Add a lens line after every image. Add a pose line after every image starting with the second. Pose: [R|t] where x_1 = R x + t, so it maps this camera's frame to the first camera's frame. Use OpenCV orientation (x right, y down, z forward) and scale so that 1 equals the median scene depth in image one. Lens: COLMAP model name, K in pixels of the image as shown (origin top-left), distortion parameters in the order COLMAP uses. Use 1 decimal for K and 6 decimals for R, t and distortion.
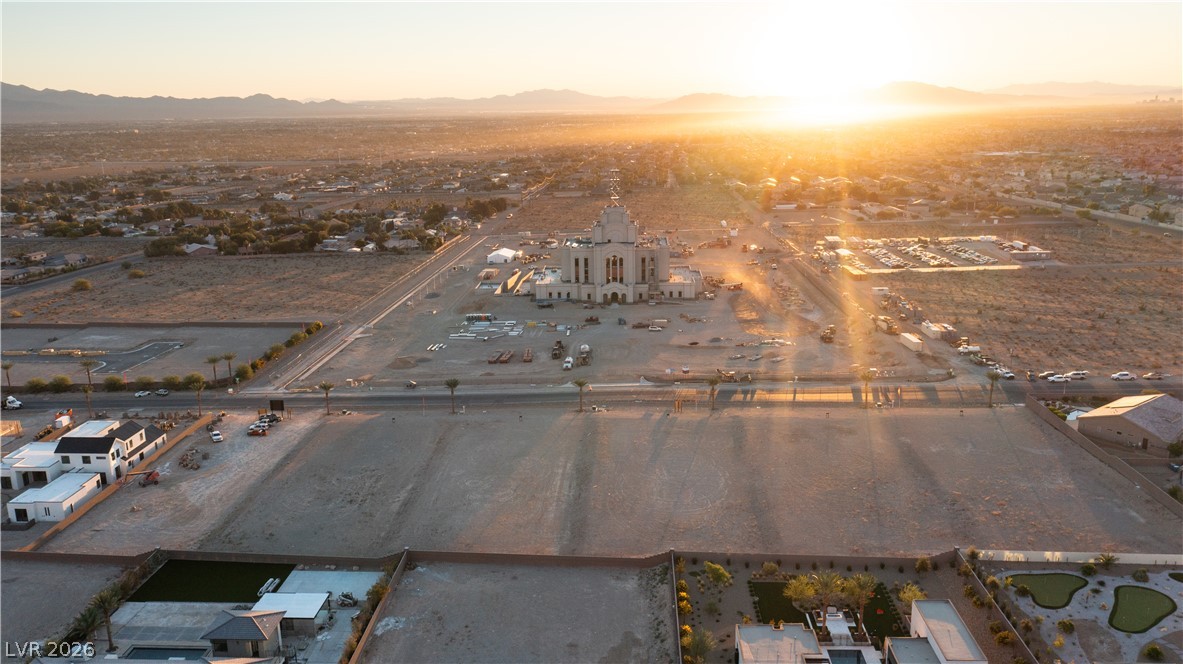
lens RADIAL K [[925.3, 0, 594.8], [0, 925.3, 336.8], [0, 0, 1]] dist [-0.005727, 0.002831]
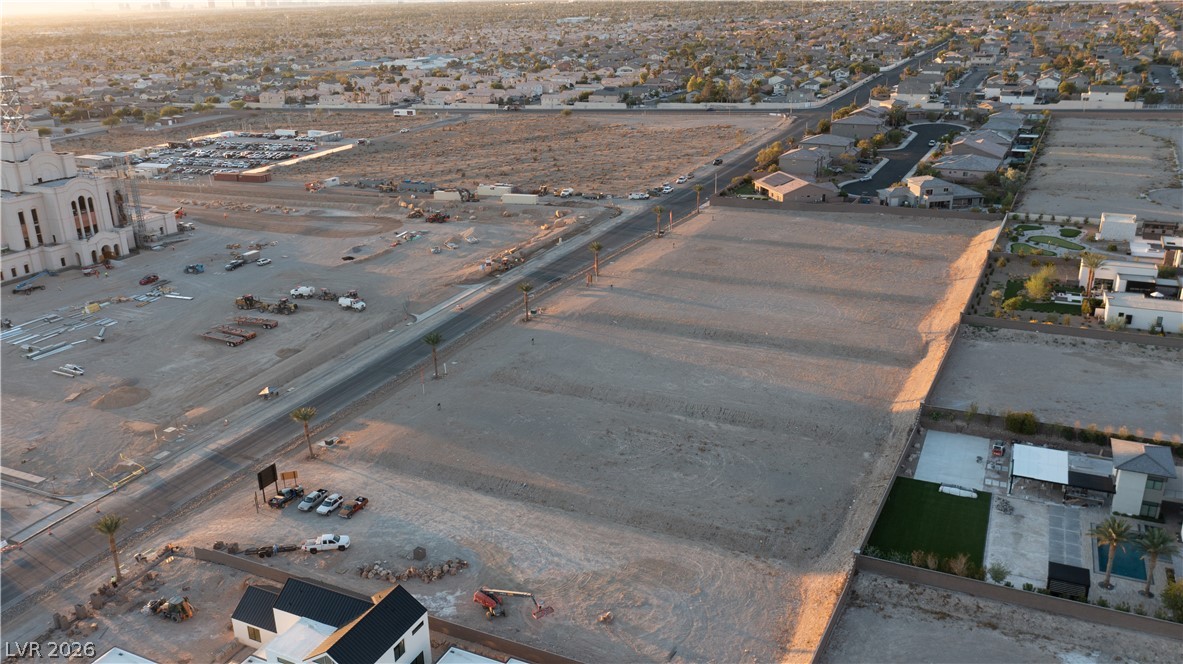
lens RADIAL K [[925.3, 0, 588.2], [0, 925.3, 335.3], [0, 0, 1]] dist [-0.005727, 0.002831]
pose [[0.381436, -0.318023, 0.867968, -0.791036], [0.241007, 0.940697, 0.238758, -0.104638], [-0.892425, 0.118115, 0.435461, 0.604944]]
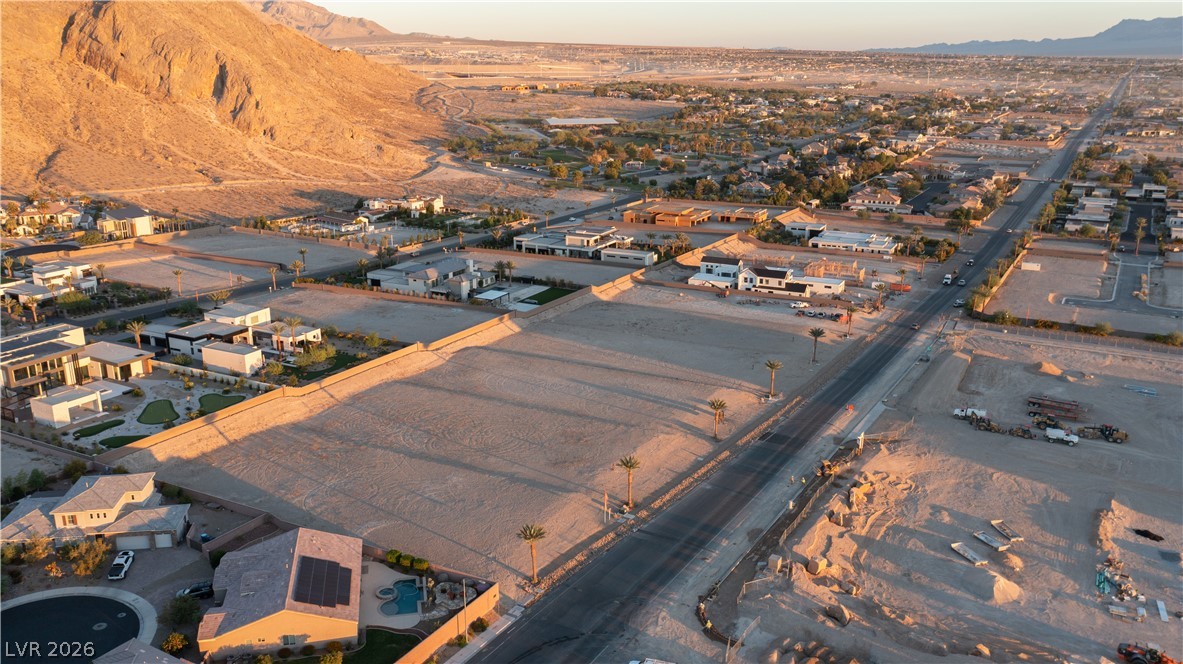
lens RADIAL K [[925.3, 0, 585.7], [0, 925.3, 331.4], [0, 0, 1]] dist [-0.005727, 0.002831]
pose [[-0.421947, 0.271112, -0.865135, 0.891489], [-0.208905, 0.899490, 0.383765, -0.308285], [0.882224, 0.342659, -0.322901, 1.174261]]
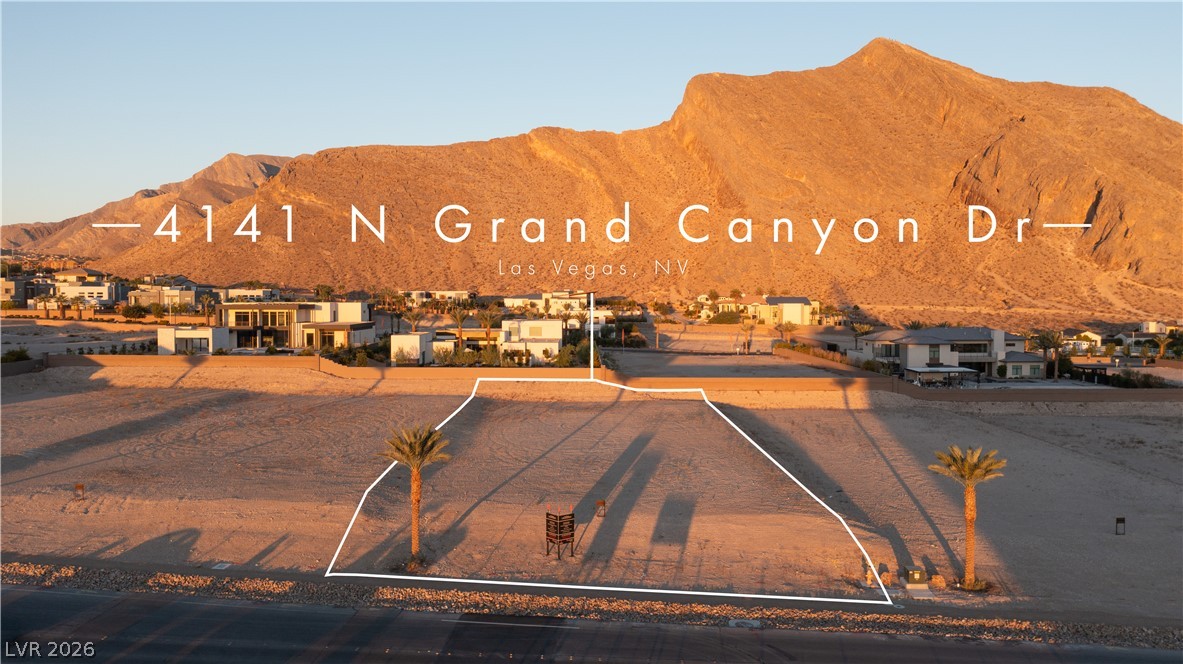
lens RADIAL K [[925.3, 0, 591.7], [0, 925.3, 328.3], [0, 0, 1]] dist [-0.005727, 0.002831]
pose [[-0.998773, 0.024766, -0.042874, 0.090749], [0.012048, 0.961450, 0.274716, -0.048762], [0.048025, 0.273863, -0.960569, 1.267357]]
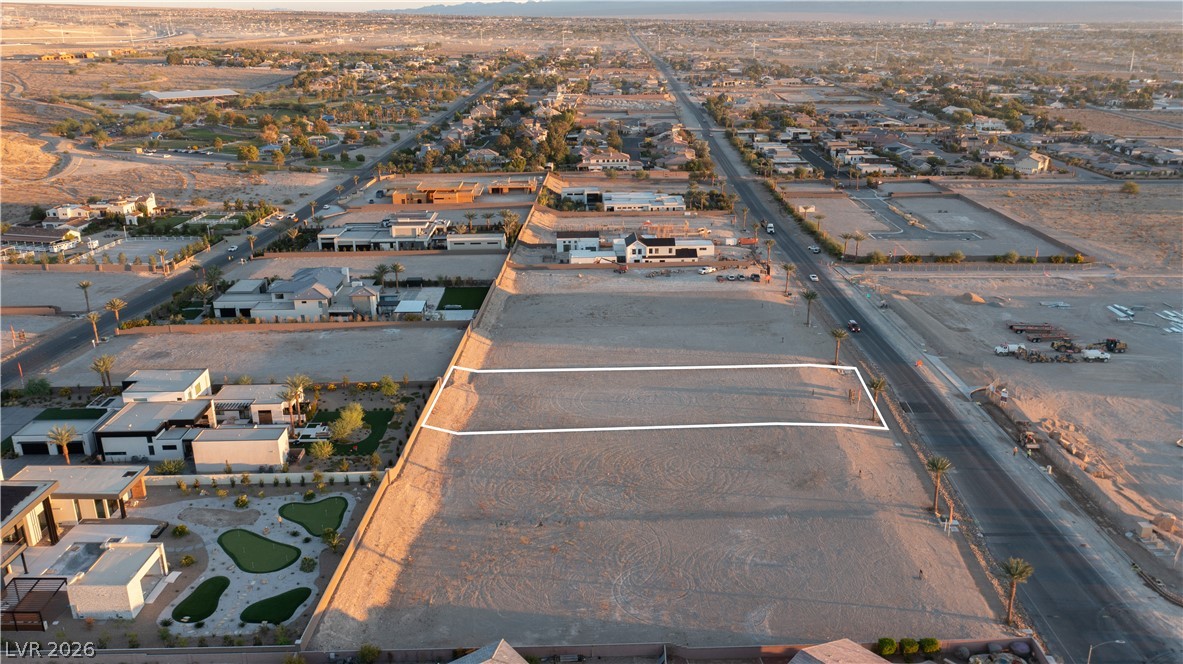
lens RADIAL K [[925.3, 0, 587.2], [0, 925.3, 337.0], [0, 0, 1]] dist [-0.005727, 0.002831]
pose [[0.069036, 0.338485, -0.938436, 0.845940], [-0.232934, 0.920148, 0.314753, -0.180220], [0.970039, 0.196864, 0.142369, 0.667260]]
